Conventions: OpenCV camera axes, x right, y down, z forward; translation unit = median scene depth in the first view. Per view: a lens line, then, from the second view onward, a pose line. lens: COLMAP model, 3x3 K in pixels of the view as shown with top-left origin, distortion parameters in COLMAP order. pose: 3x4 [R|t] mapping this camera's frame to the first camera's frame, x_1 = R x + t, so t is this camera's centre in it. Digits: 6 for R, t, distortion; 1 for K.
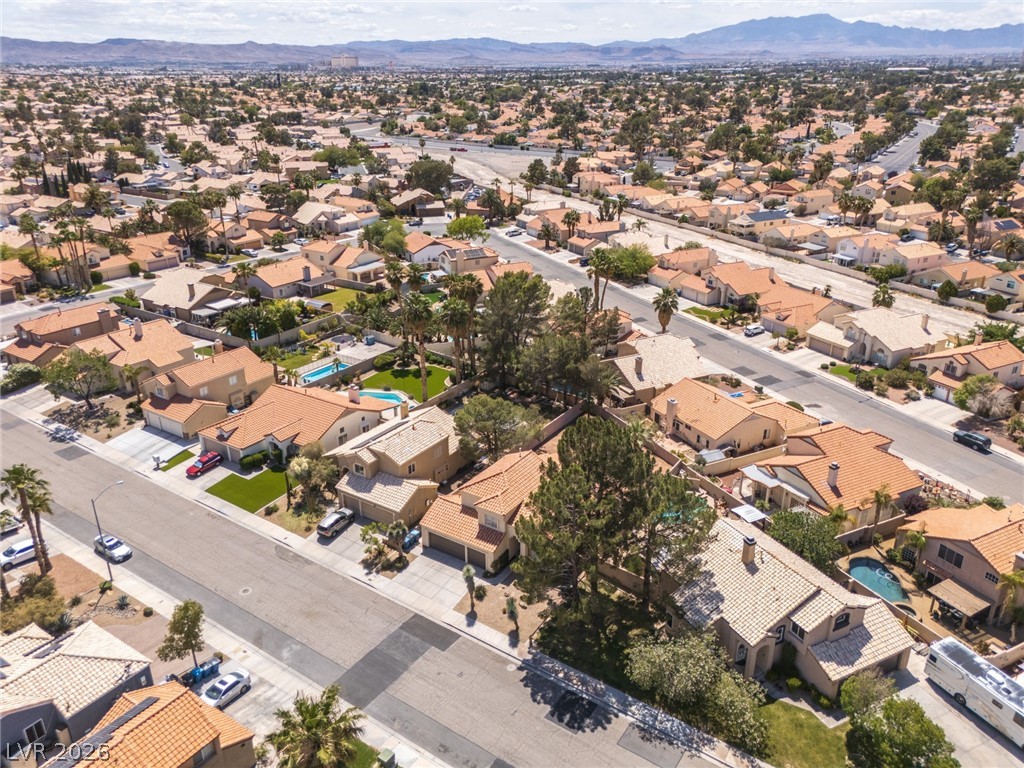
lens RADIAL K [[747.2, 0, 512.0], [0, 747.2, 384.0], [0, 0, 1]] dist [0.104708, -0.150006]
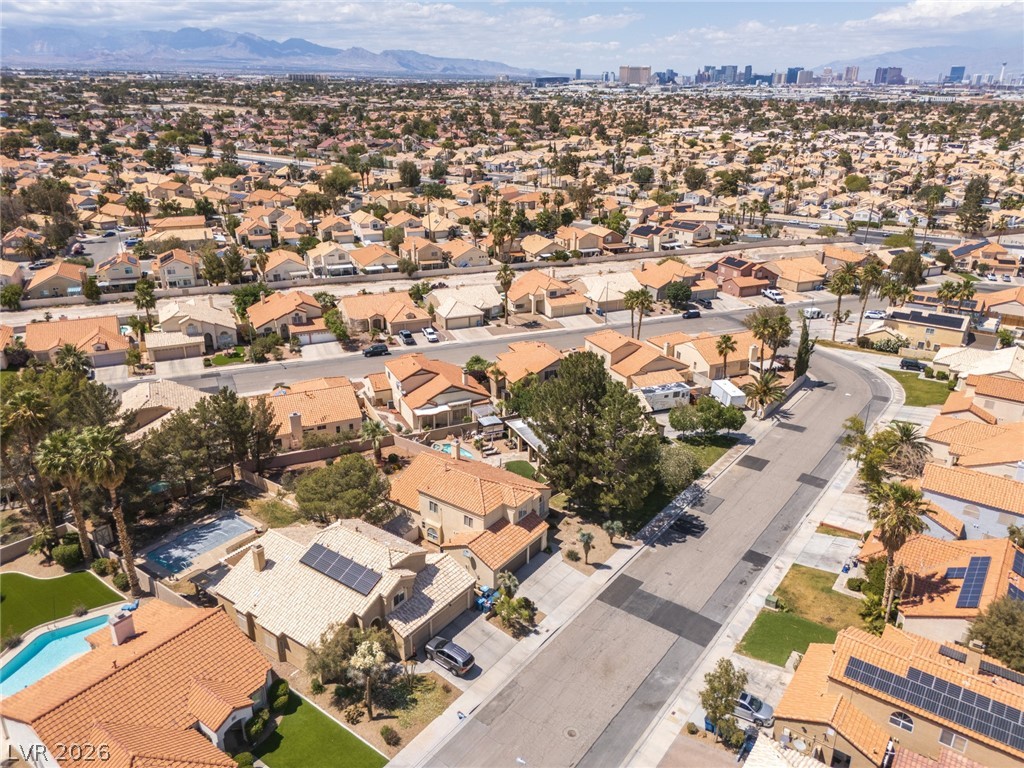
lens RADIAL K [[747.2, 0, 512.0], [0, 747.2, 384.0], [0, 0, 1]] dist [0.104708, -0.150006]
pose [[0.051605, -0.372306, 0.926674, -0.803500], [0.380358, 0.865302, 0.326467, -0.271720], [-0.923398, 0.335621, 0.186263, 0.668717]]
